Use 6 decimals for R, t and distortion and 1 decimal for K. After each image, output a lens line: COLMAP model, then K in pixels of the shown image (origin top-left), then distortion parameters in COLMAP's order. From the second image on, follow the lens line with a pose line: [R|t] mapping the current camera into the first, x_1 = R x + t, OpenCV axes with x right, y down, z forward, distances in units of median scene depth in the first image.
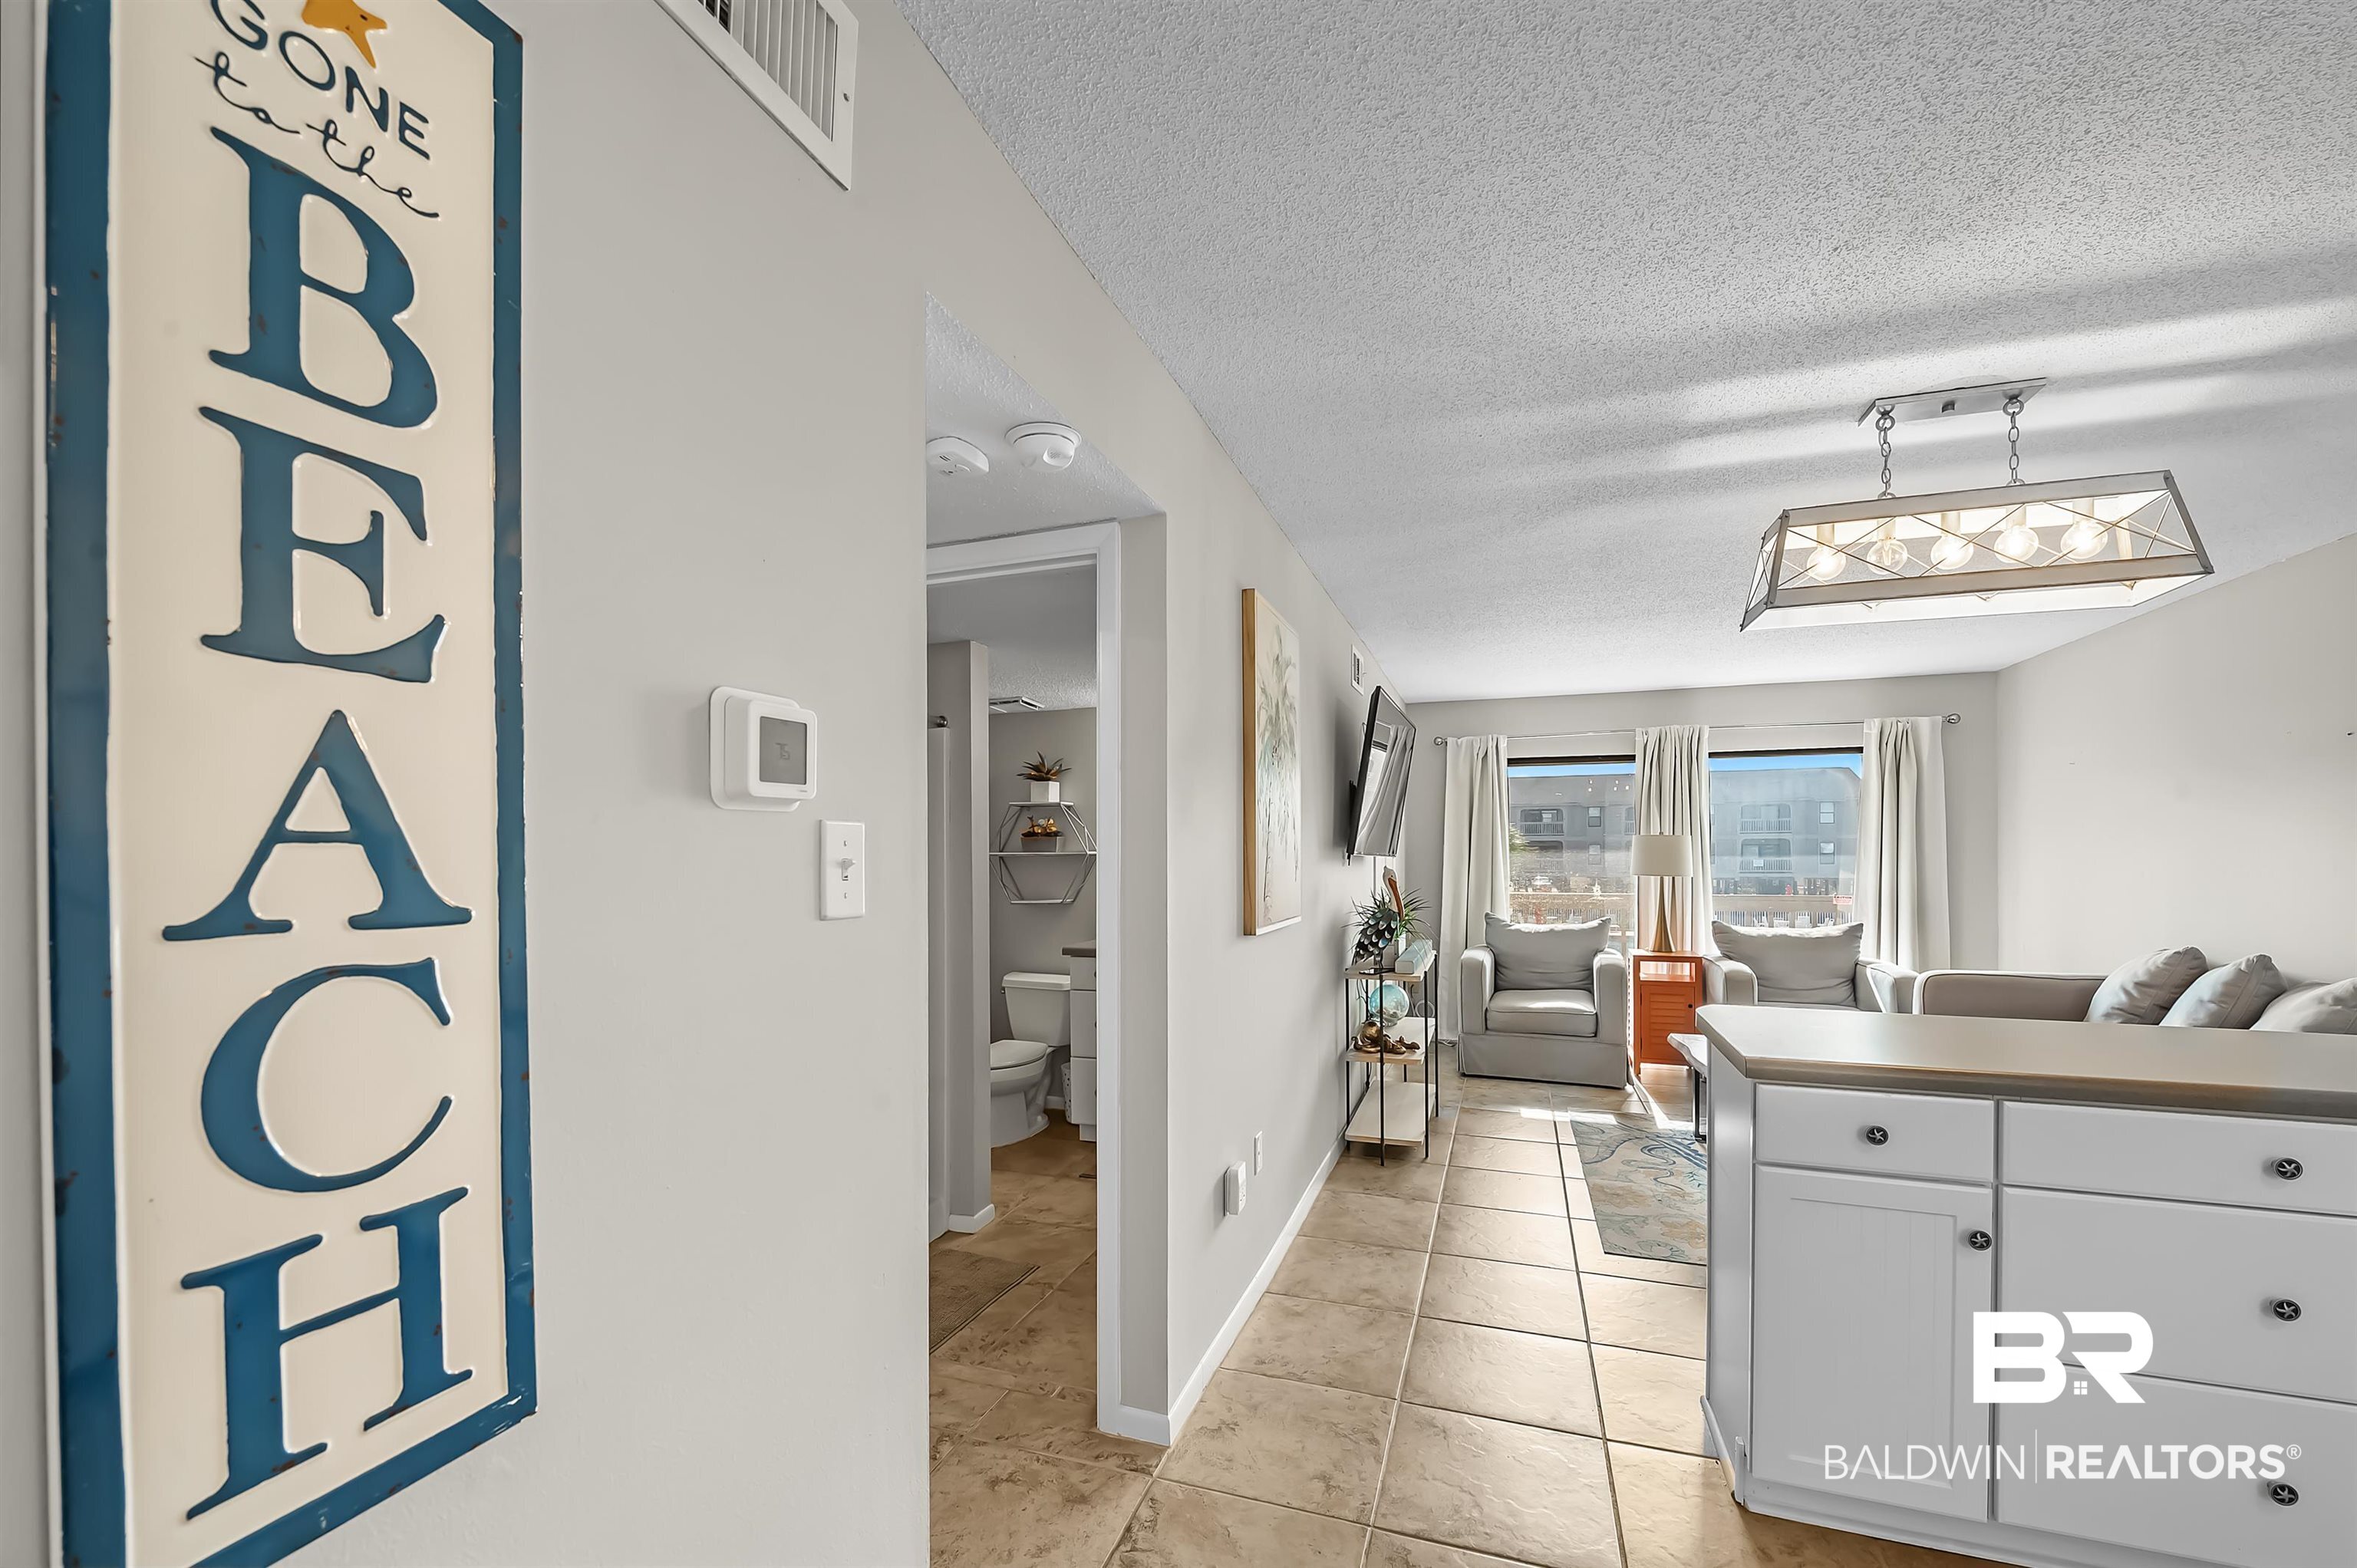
lens RADIAL K [[934.3, 0, 1165.4], [0, 934.3, 850.8], [0, 0, 1]] dist [-0.011530, -0.000305]
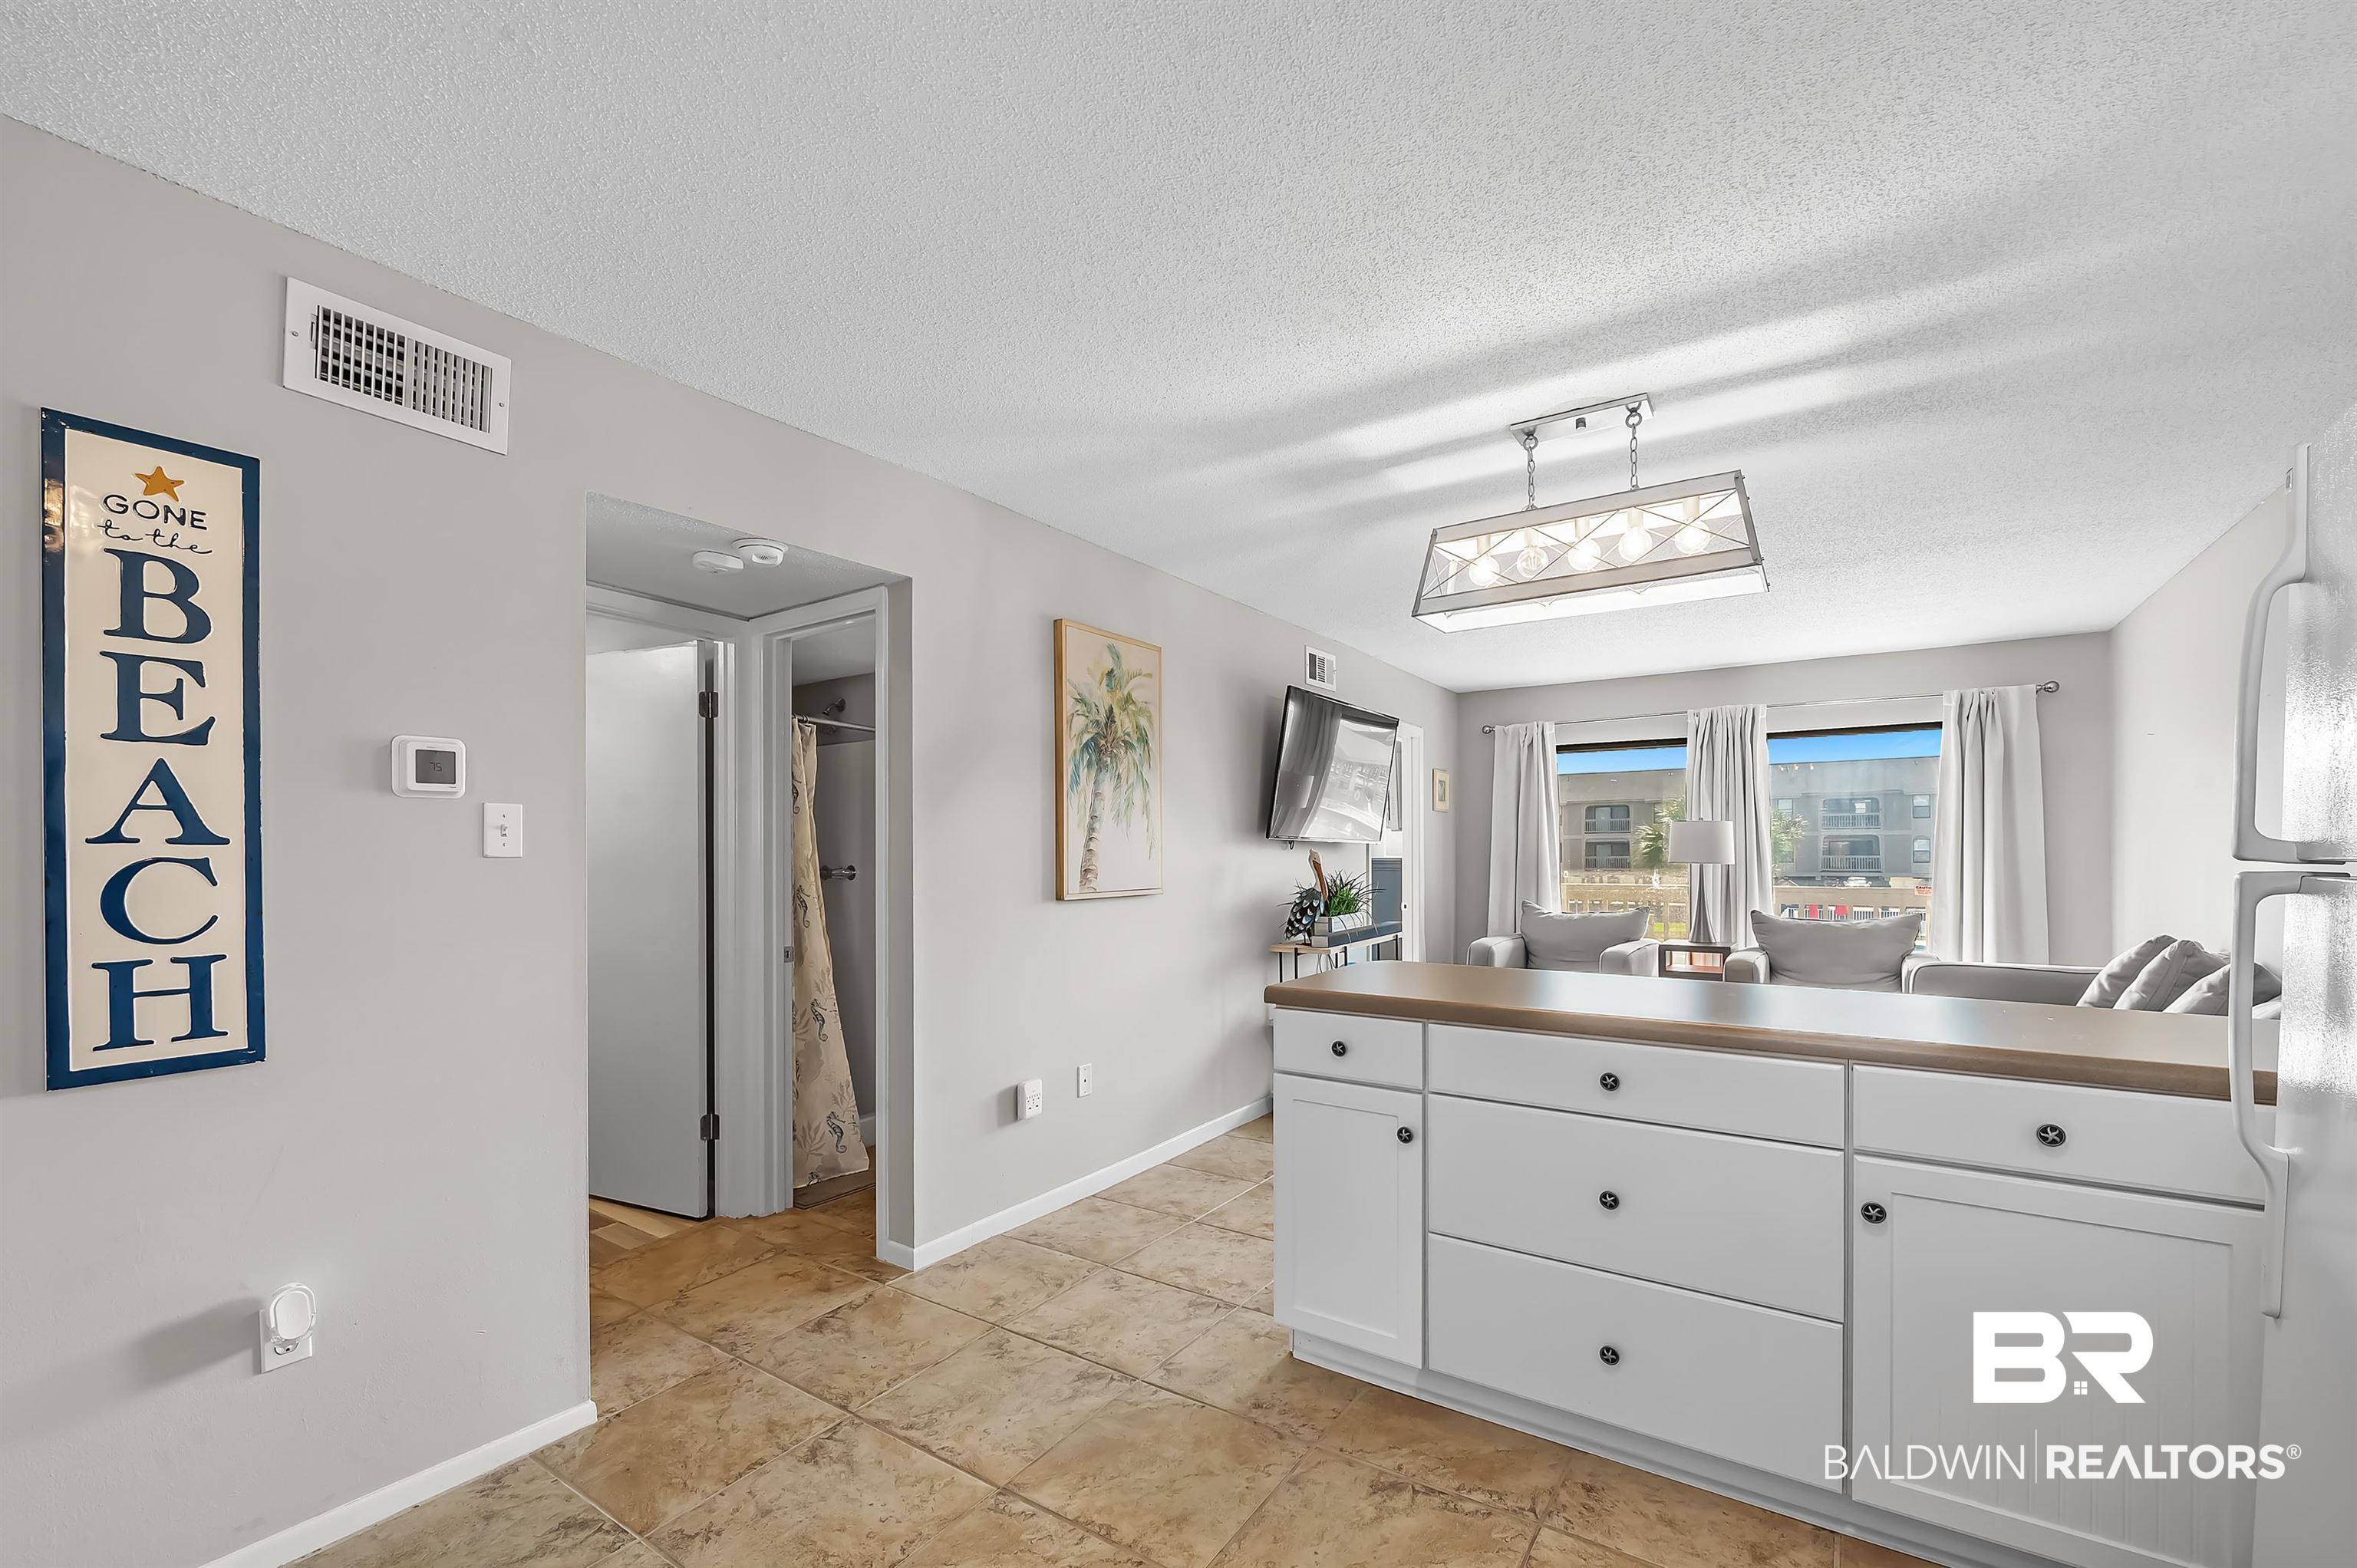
lens RADIAL K [[966.8, 0, 1186.4], [0, 966.8, 846.8], [0, 0, 1]] dist [-0.005261, -0.001481]
pose [[0.970104, -0.003100, -0.242671, 0.902277], [0.002562, 0.999994, -0.002533, 0.038836], [0.242677, 0.001835, 0.970105, -0.321557]]
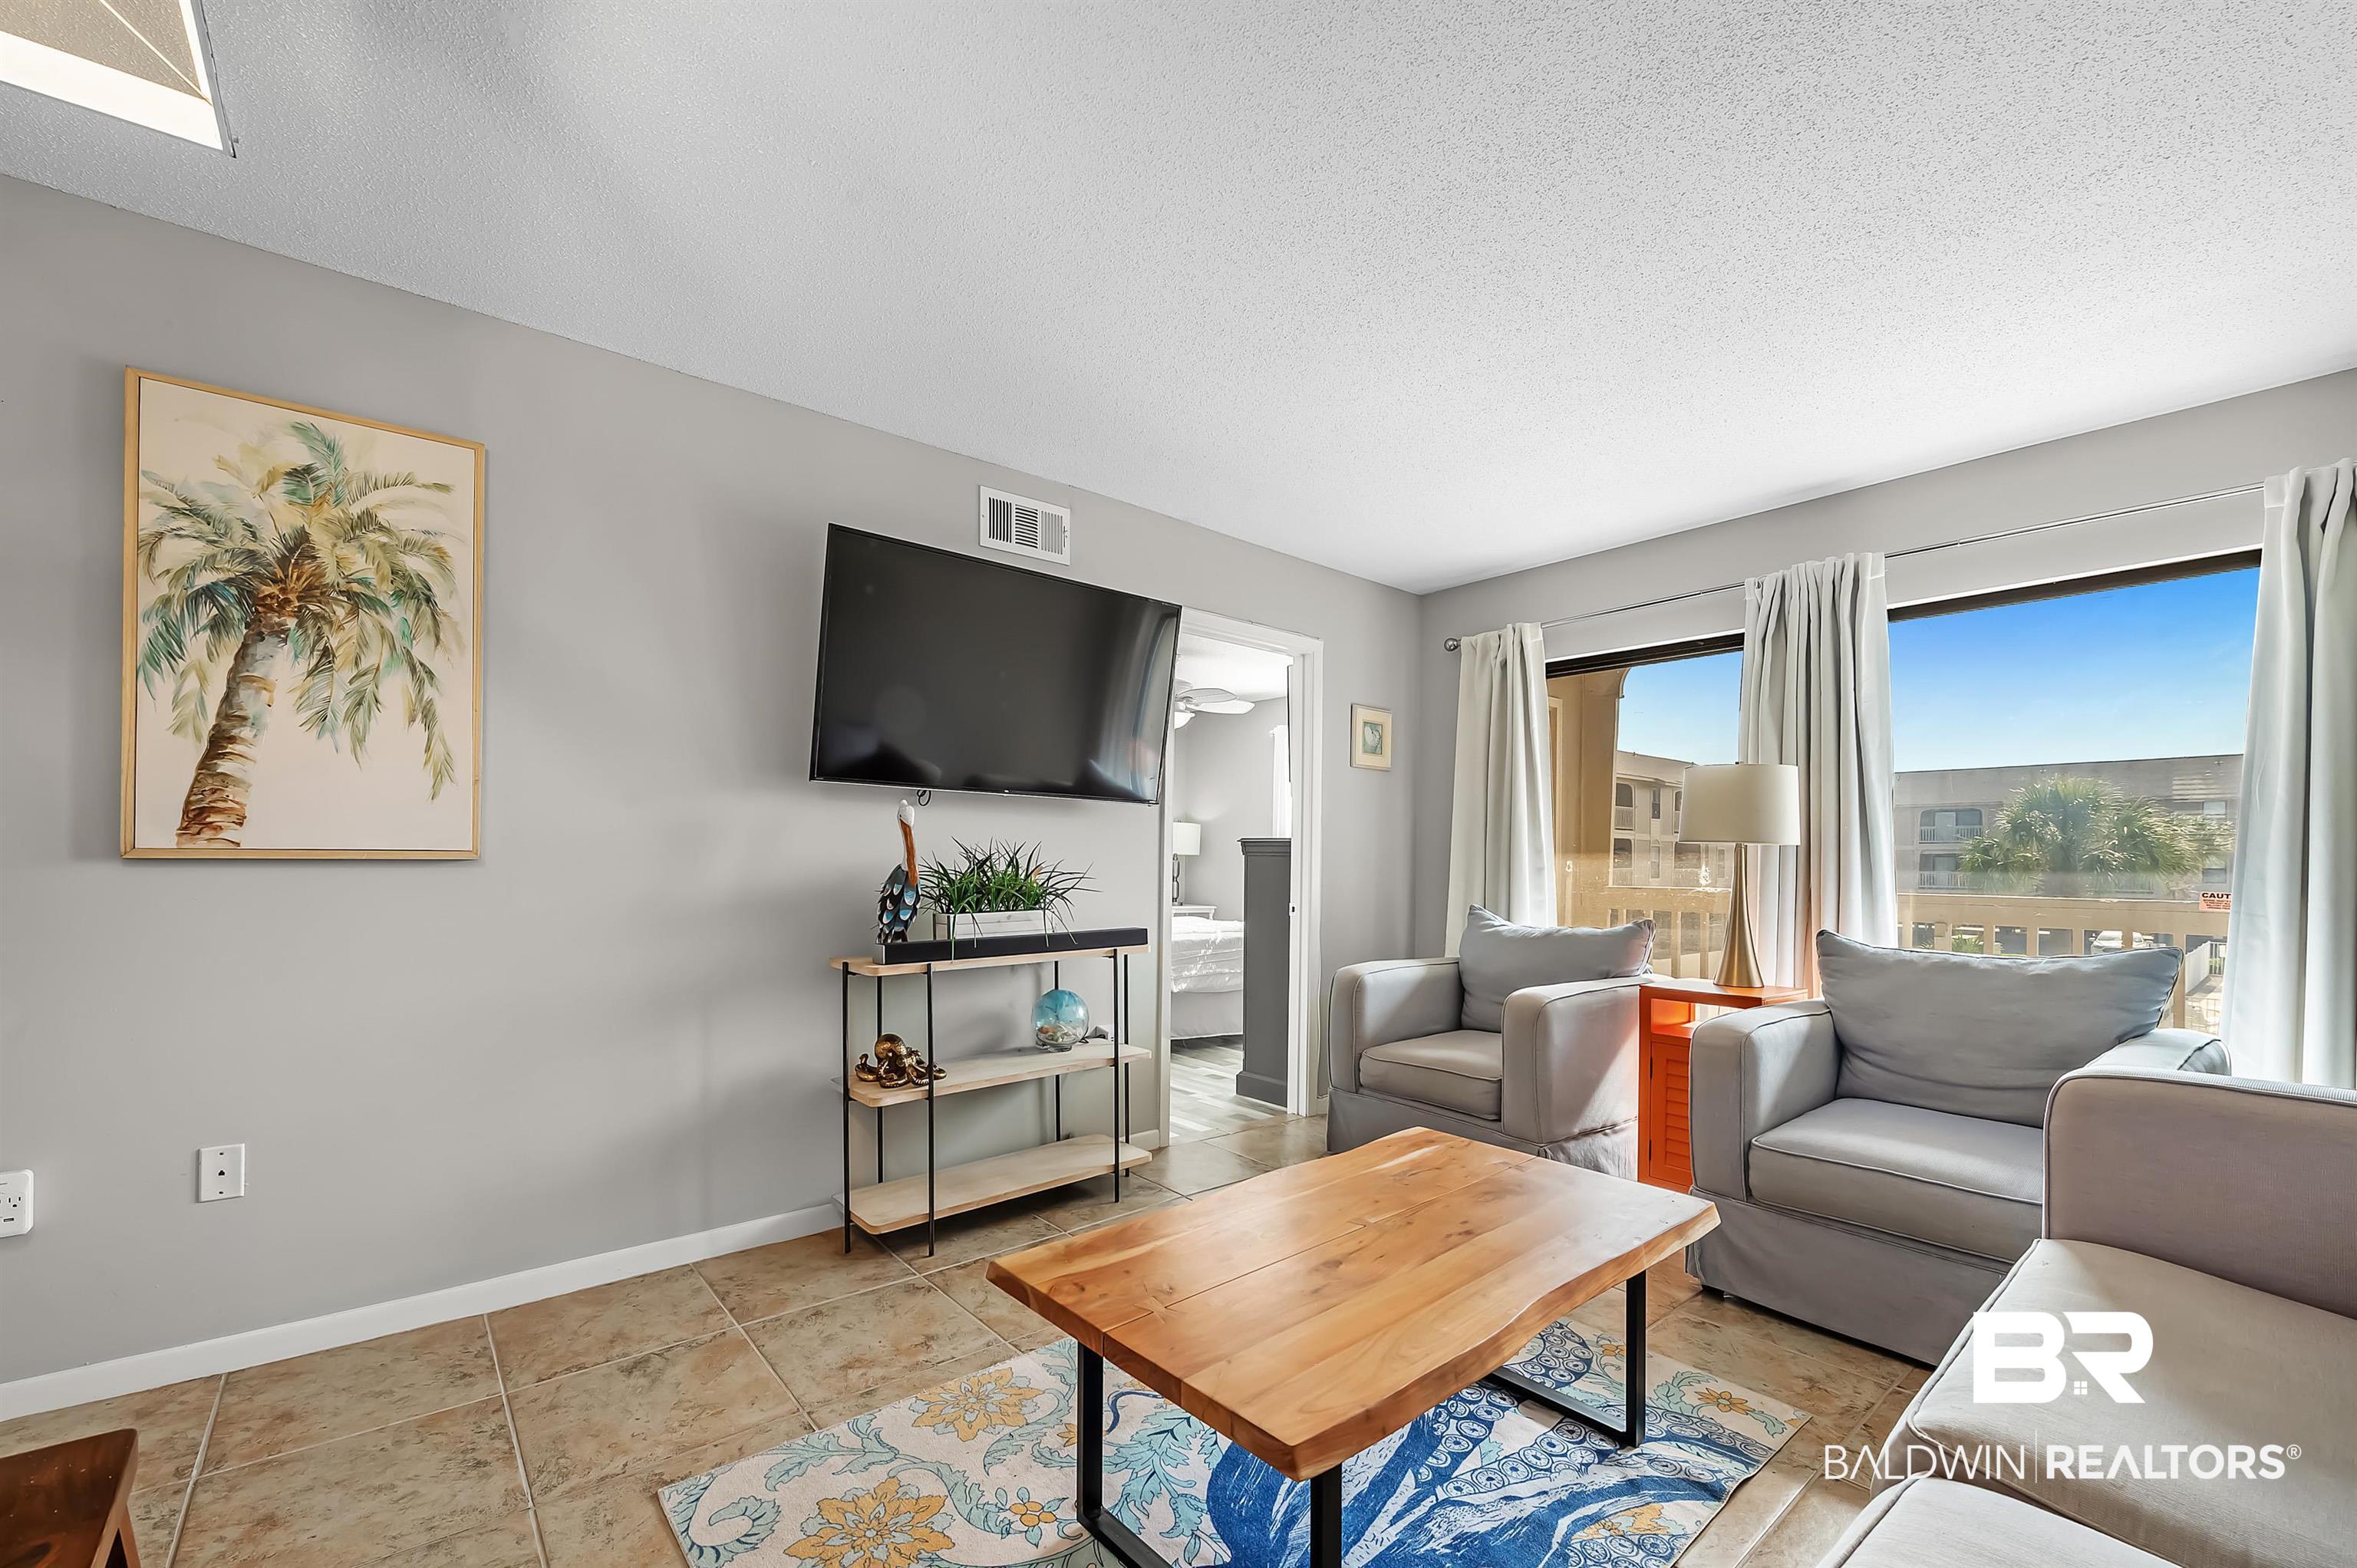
lens RADIAL K [[966.8, 0, 1184.2], [0, 966.8, 855.3], [0, 0, 1]] dist [-0.005261, -0.001481]
pose [[0.867740, 0.011112, -0.496894, 1.838973], [-0.012040, 0.999927, 0.001335, 0.125646], [0.496872, 0.004824, 0.867810, 1.236477]]
